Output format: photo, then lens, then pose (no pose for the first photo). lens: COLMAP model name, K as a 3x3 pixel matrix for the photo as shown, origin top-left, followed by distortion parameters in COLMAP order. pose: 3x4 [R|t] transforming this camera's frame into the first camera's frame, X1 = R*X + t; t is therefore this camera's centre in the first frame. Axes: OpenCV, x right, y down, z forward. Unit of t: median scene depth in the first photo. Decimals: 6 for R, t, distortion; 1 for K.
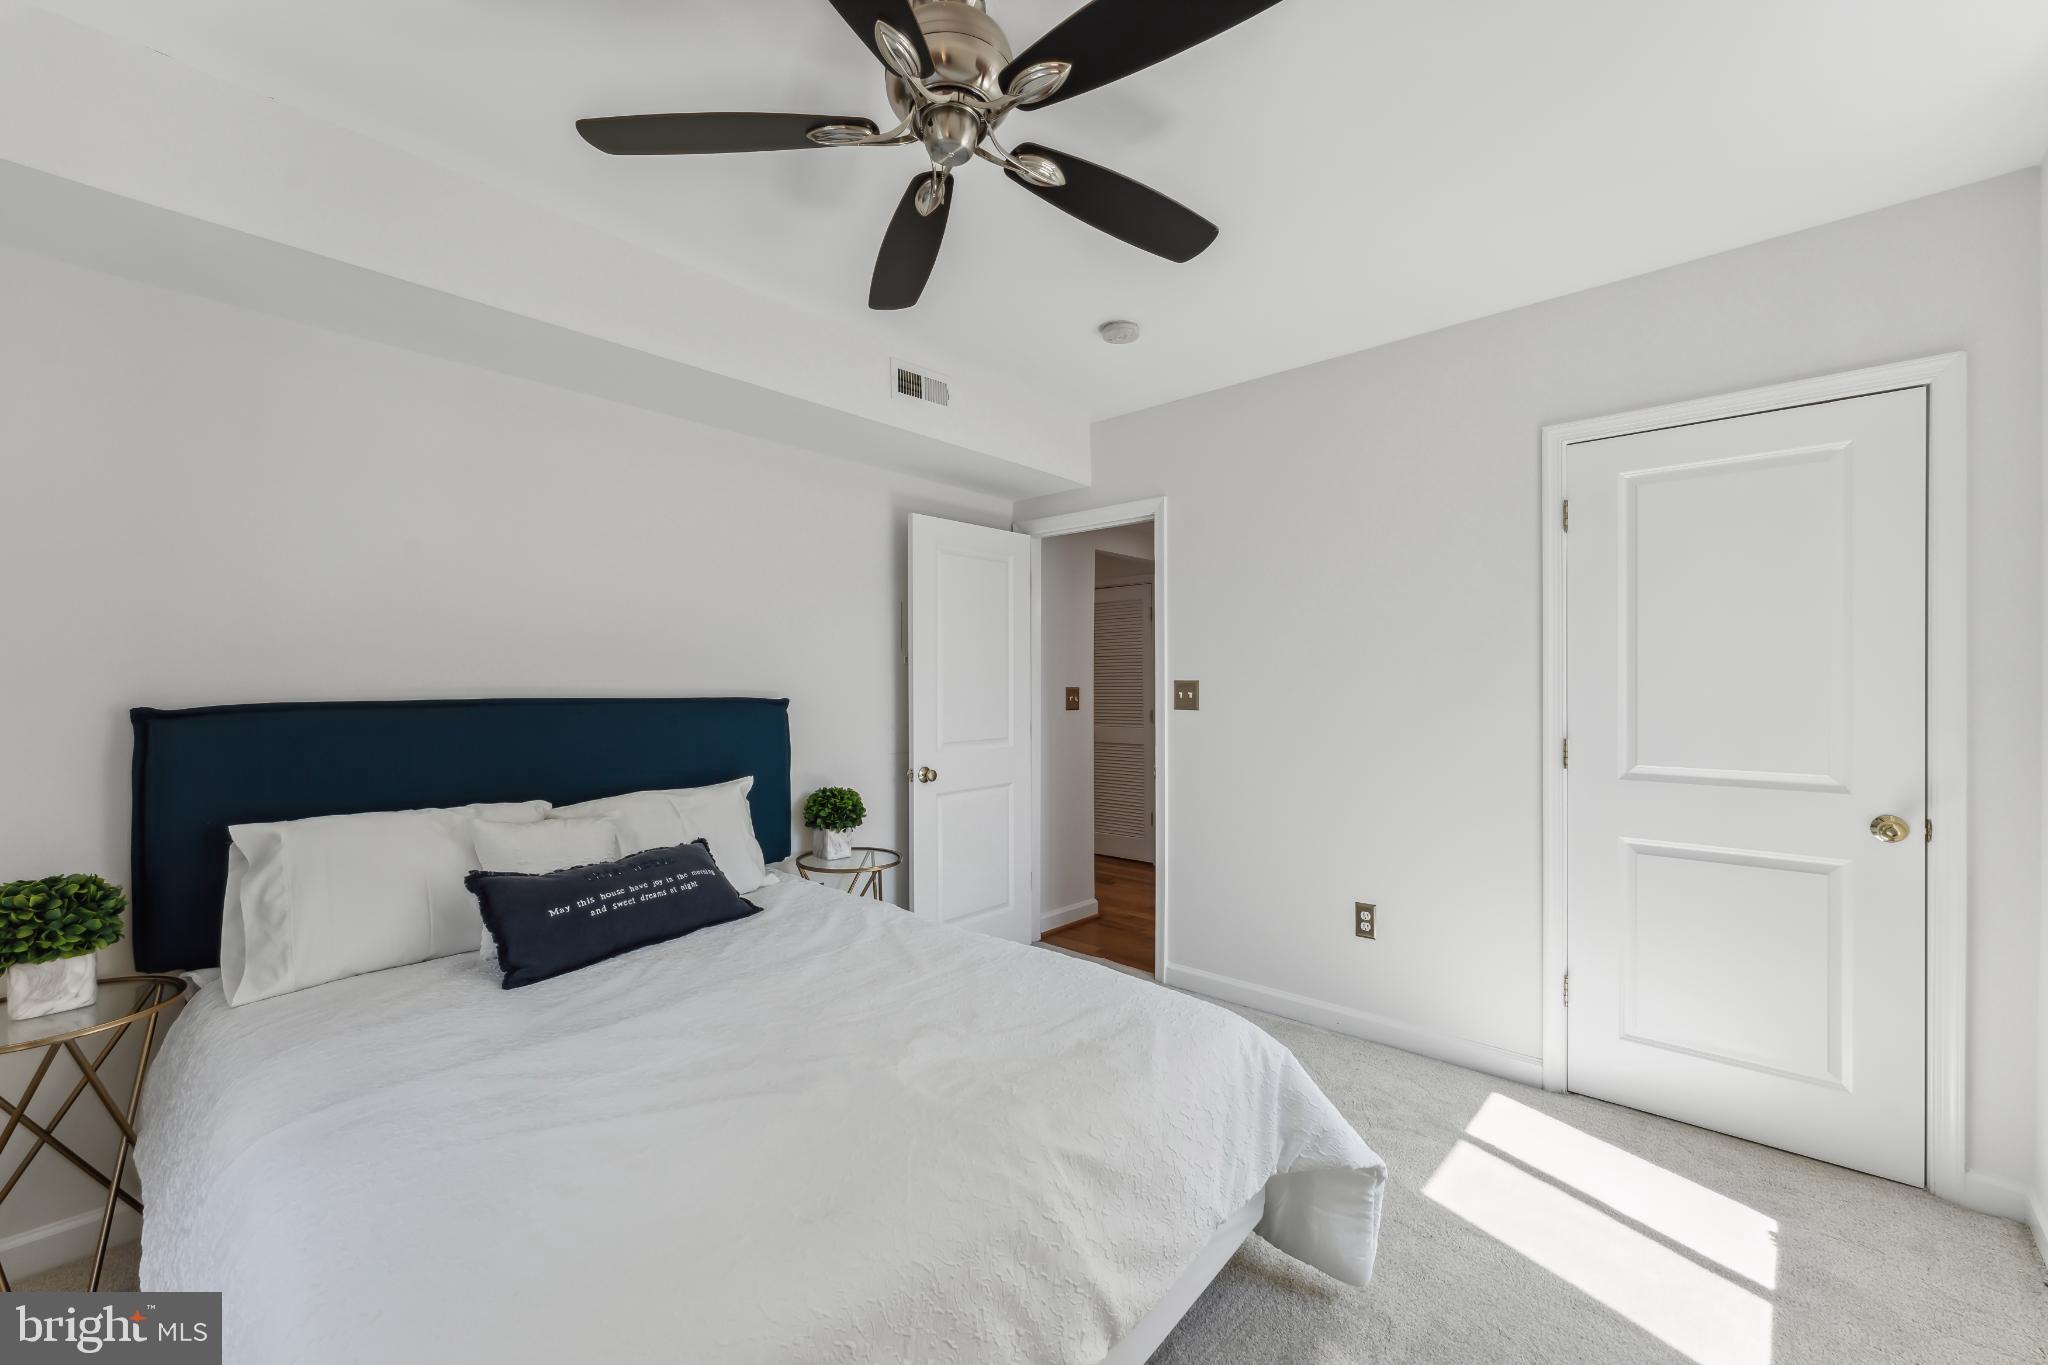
lens RADIAL K [[826.2, 0, 1021.2], [0, 826.2, 677.2], [0, 0, 1]] dist [0.000925, -0.000042]
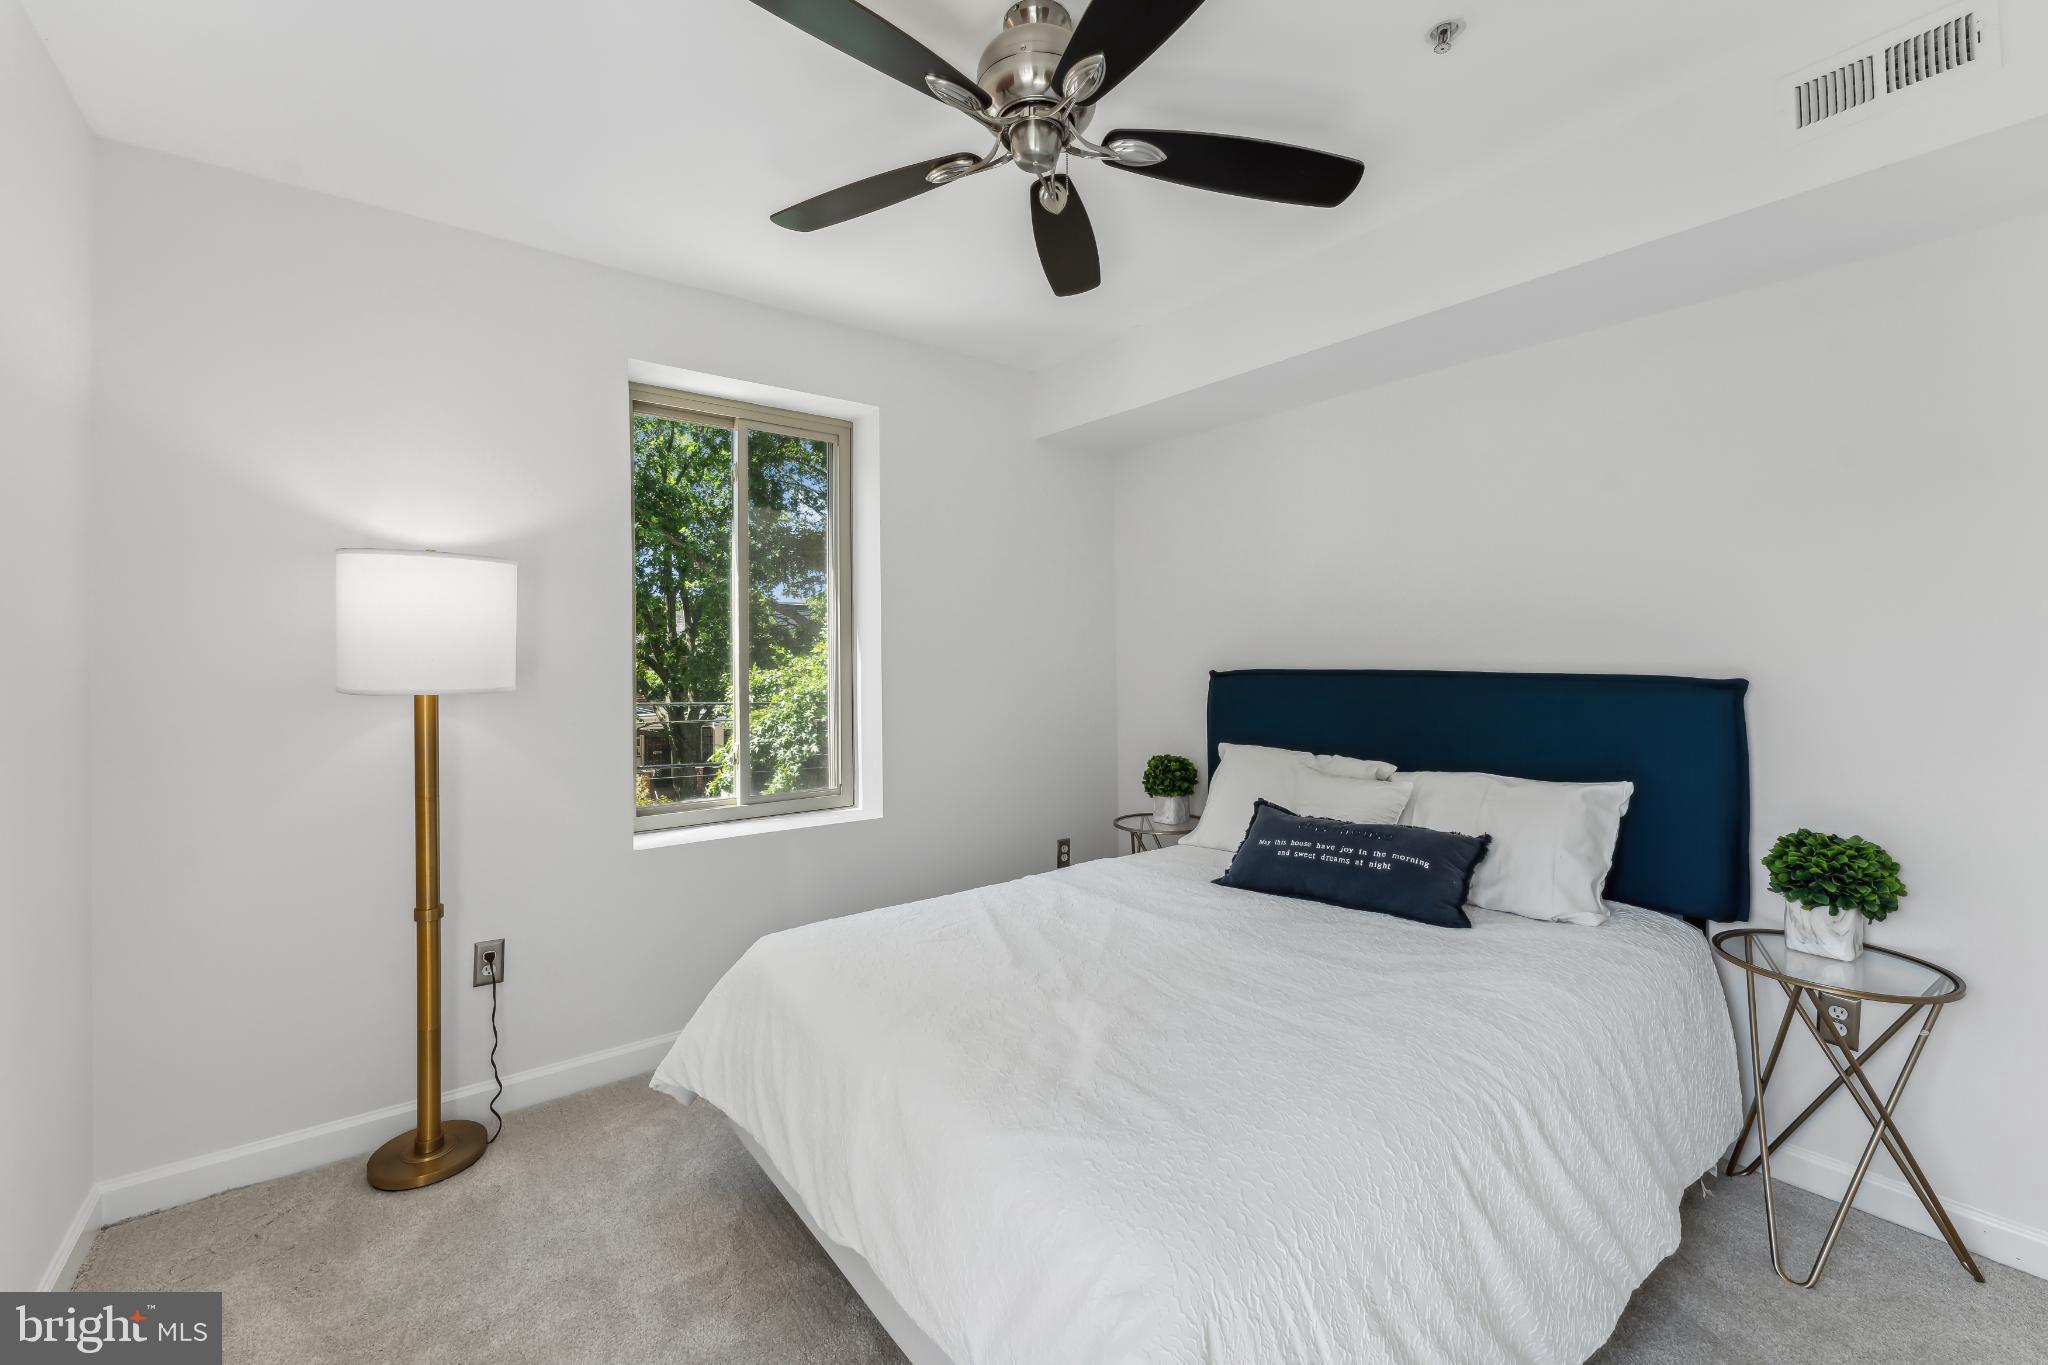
lens RADIAL K [[832.8, 0, 1027.9], [0, 832.8, 664.9], [0, 0, 1]] dist [0.000100, -0.000127]
pose [[-0.162061, 0.015506, -0.986659, 0.644350], [0.013874, 0.999814, 0.013434, -0.003516], [0.986683, -0.011512, -0.162246, 0.765729]]
